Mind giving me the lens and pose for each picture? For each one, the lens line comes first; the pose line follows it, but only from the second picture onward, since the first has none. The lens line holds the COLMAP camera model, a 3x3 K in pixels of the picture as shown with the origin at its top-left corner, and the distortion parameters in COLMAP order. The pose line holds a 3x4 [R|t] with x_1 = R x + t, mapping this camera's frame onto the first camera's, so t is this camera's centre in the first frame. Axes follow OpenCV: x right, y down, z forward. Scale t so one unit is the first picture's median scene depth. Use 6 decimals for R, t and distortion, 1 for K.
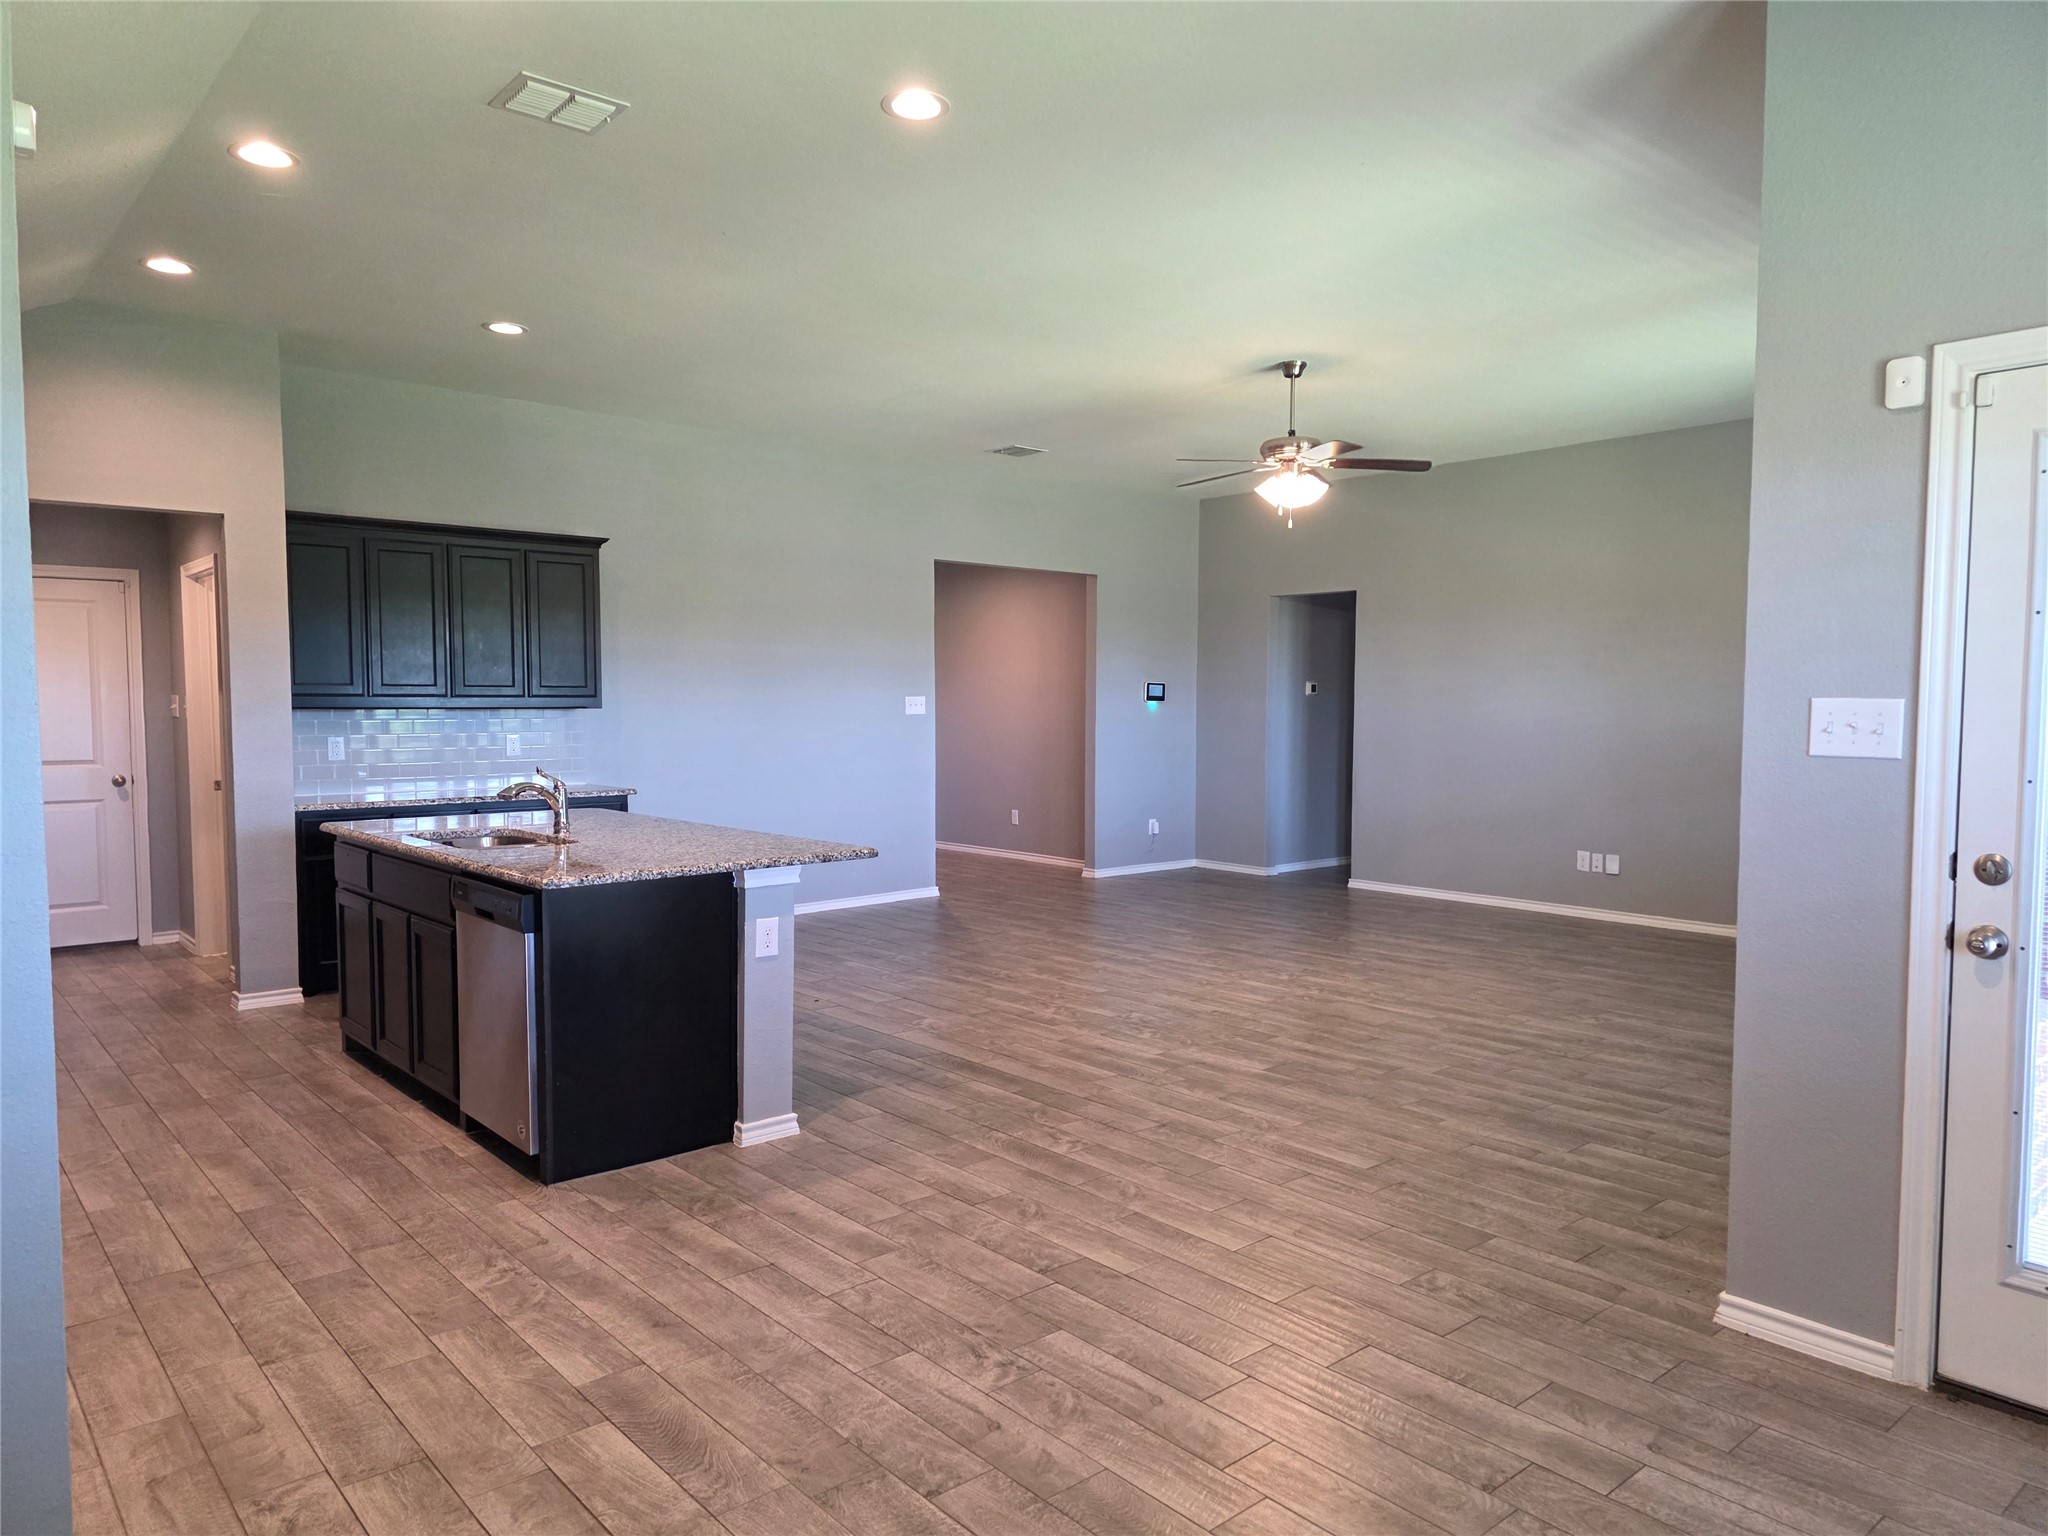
lens RADIAL K [[1381.1, 0, 1033.1], [0, 1381.1, 764.7], [0, 0, 1]] dist [0.037010, -0.025298]
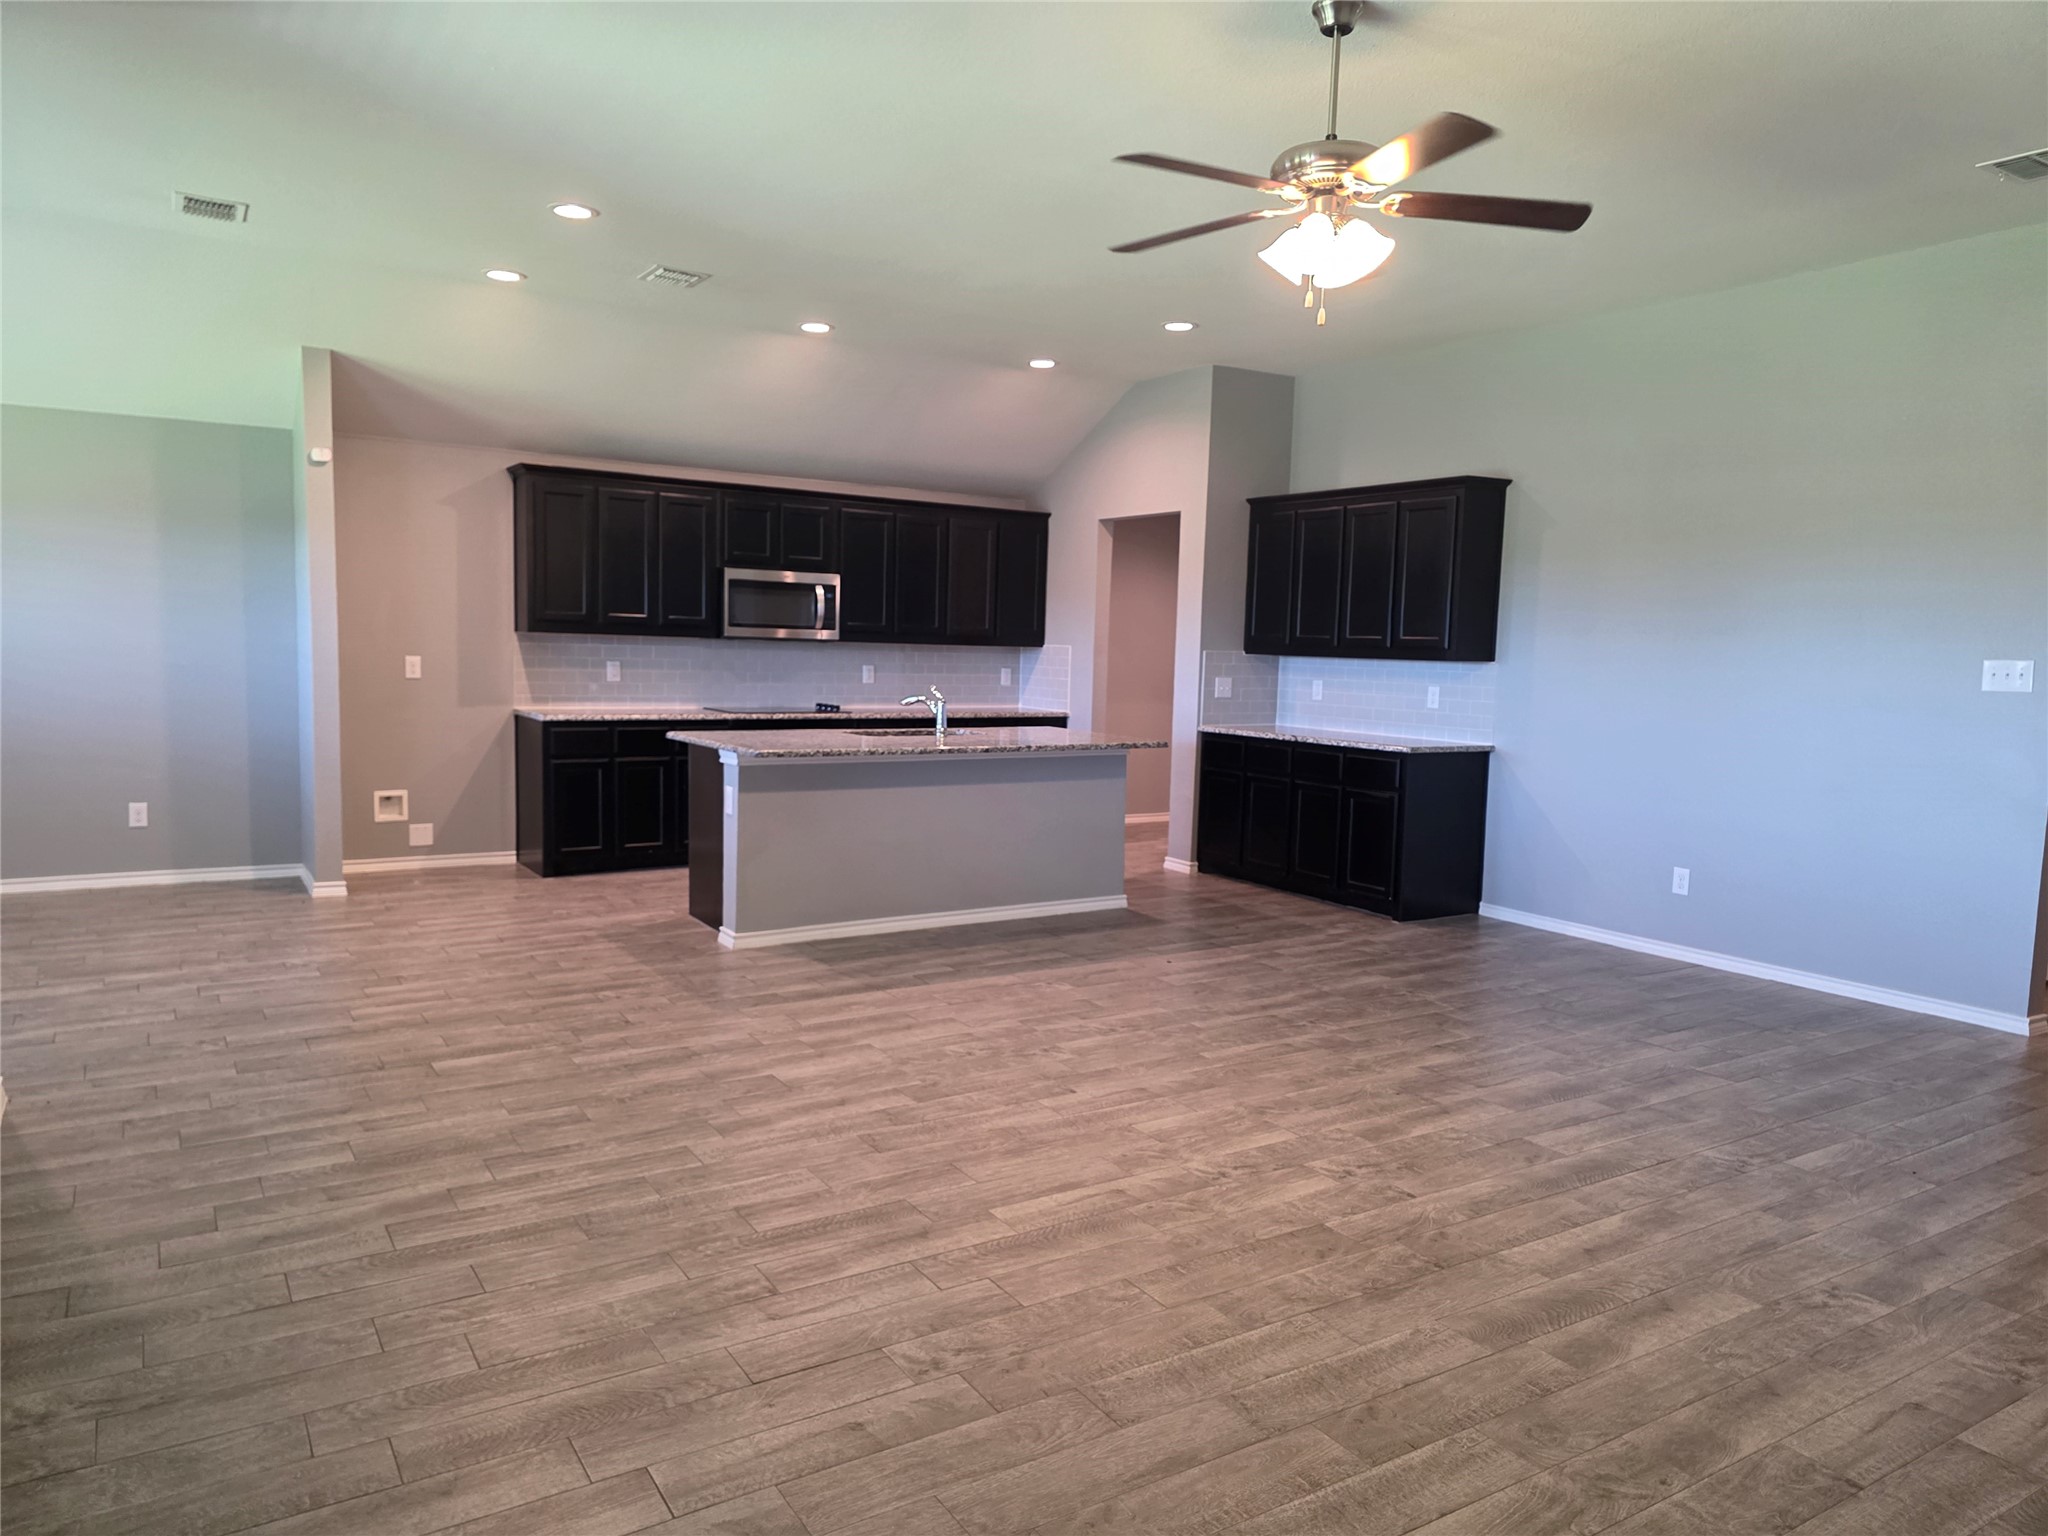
lens RADIAL K [[1381.1, 0, 1027.8], [0, 1381.1, 779.3], [0, 0, 1]] dist [0.037010, -0.025298]
pose [[-0.152770, 0.095240, -0.983662, 0.992905], [-0.074085, 0.991441, 0.107499, -0.062649], [0.985481, 0.089297, -0.144407, 1.309052]]
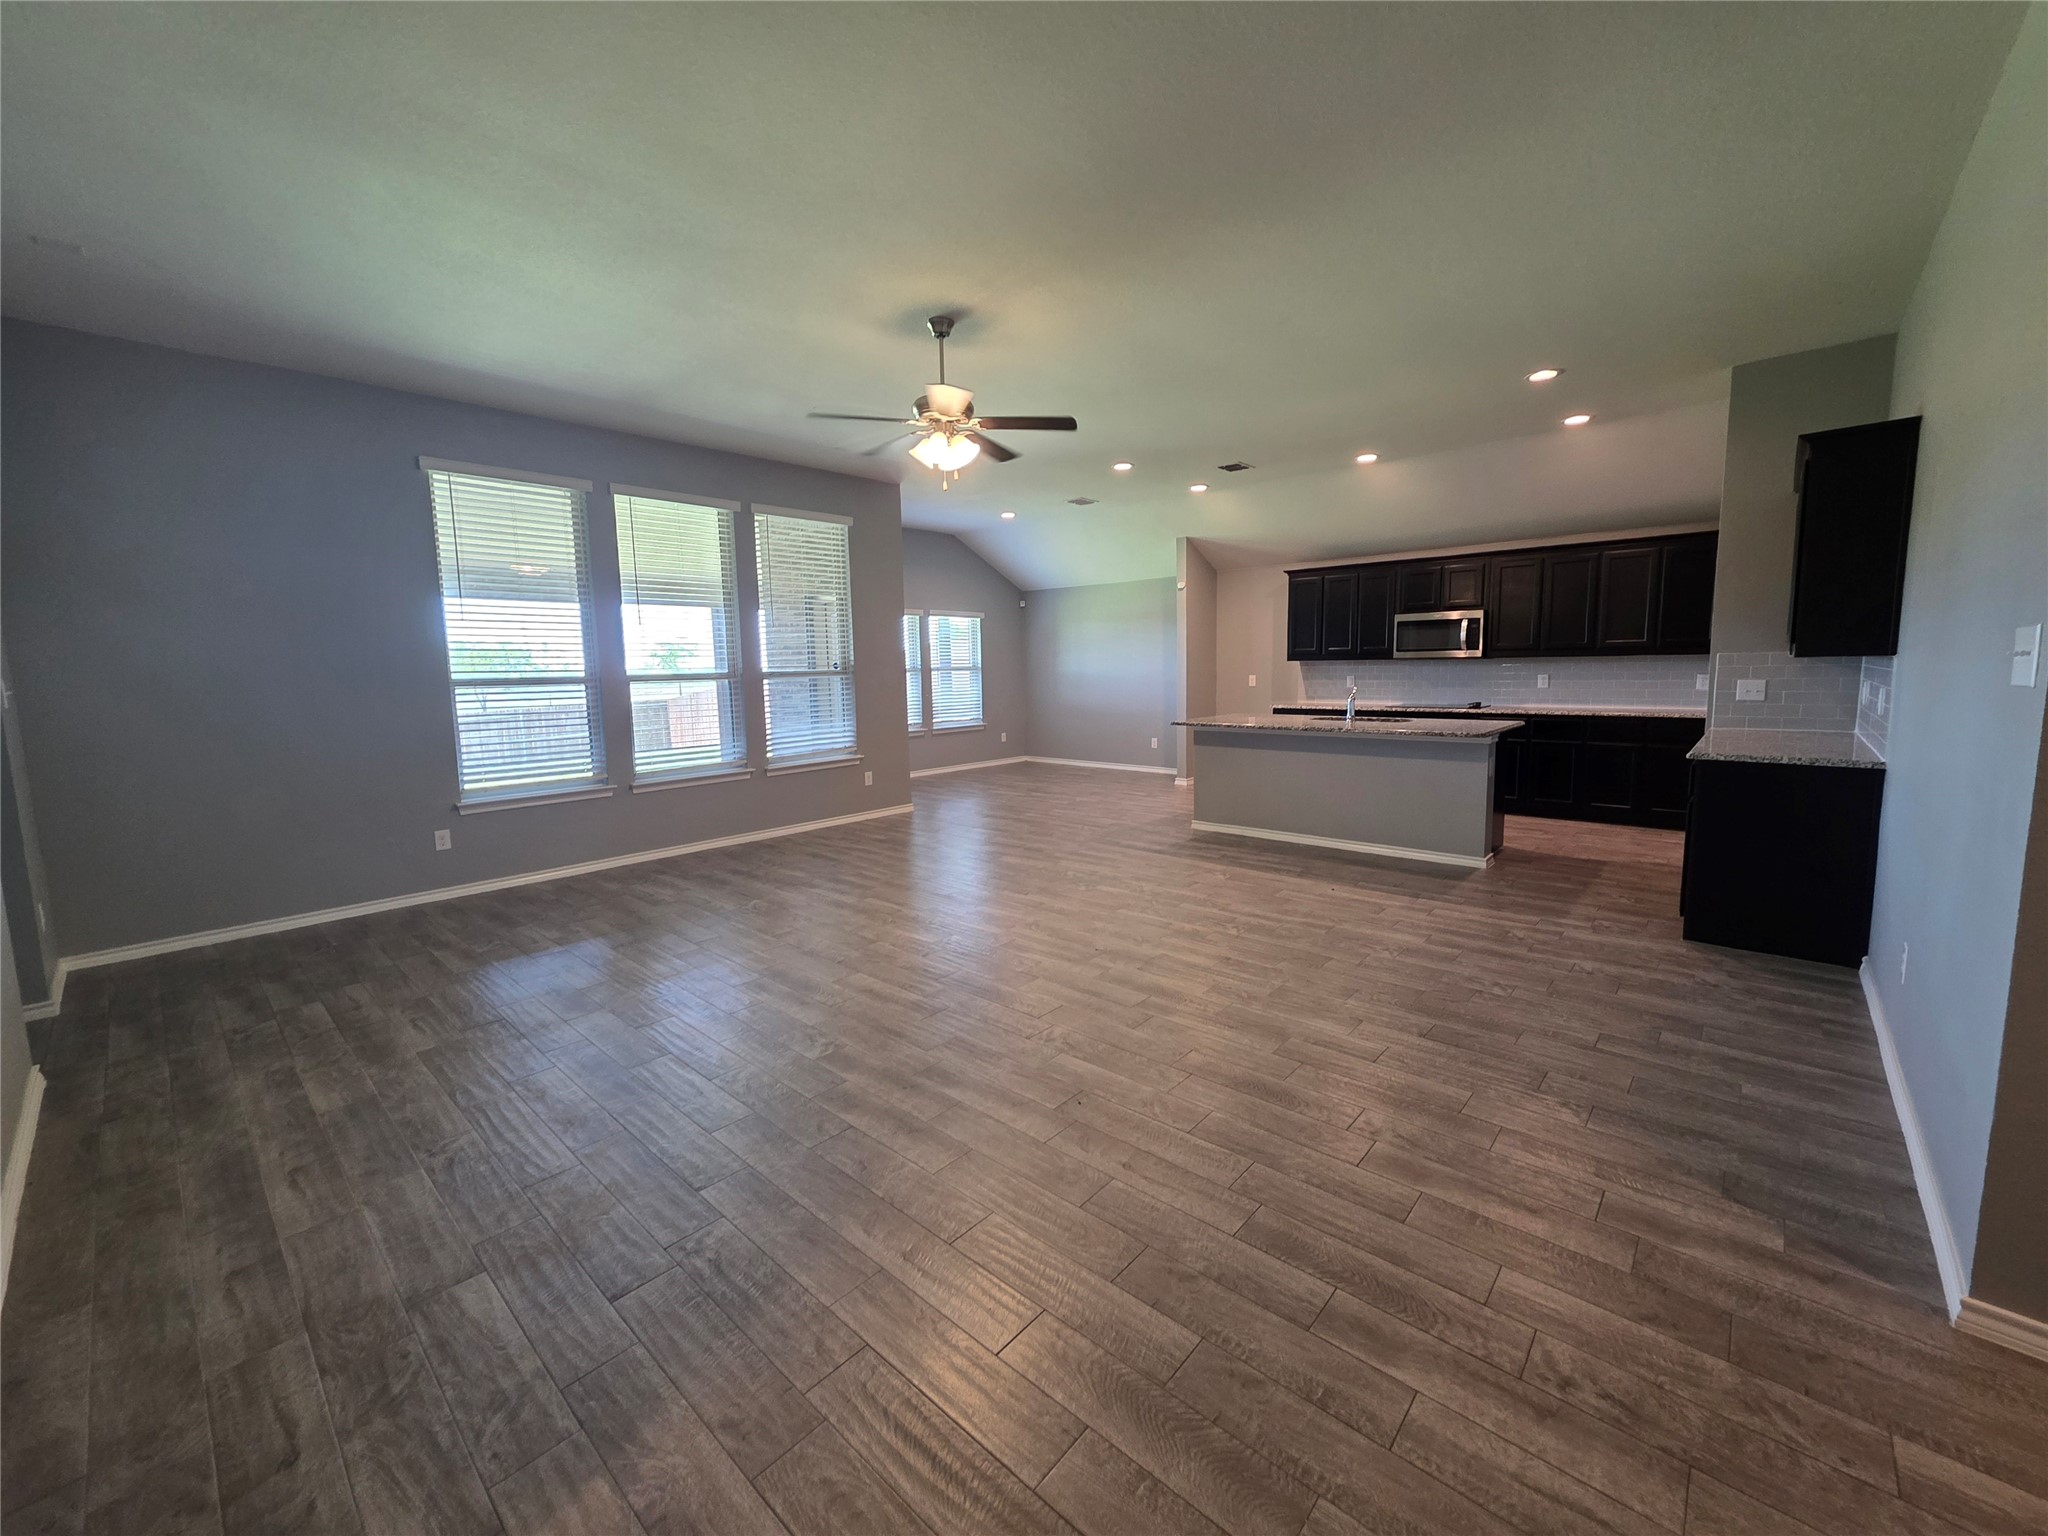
lens RADIAL K [[819.8, 0, 1017.3], [0, 819.8, 756.2], [0, 0, 1]] dist [0.000228, 0.001082]
pose [[-0.994833, 0.030527, -0.096828, 0.262074], [0.014967, 0.987403, 0.157518, -0.098898], [0.100417, 0.155255, -0.982758, 2.169482]]
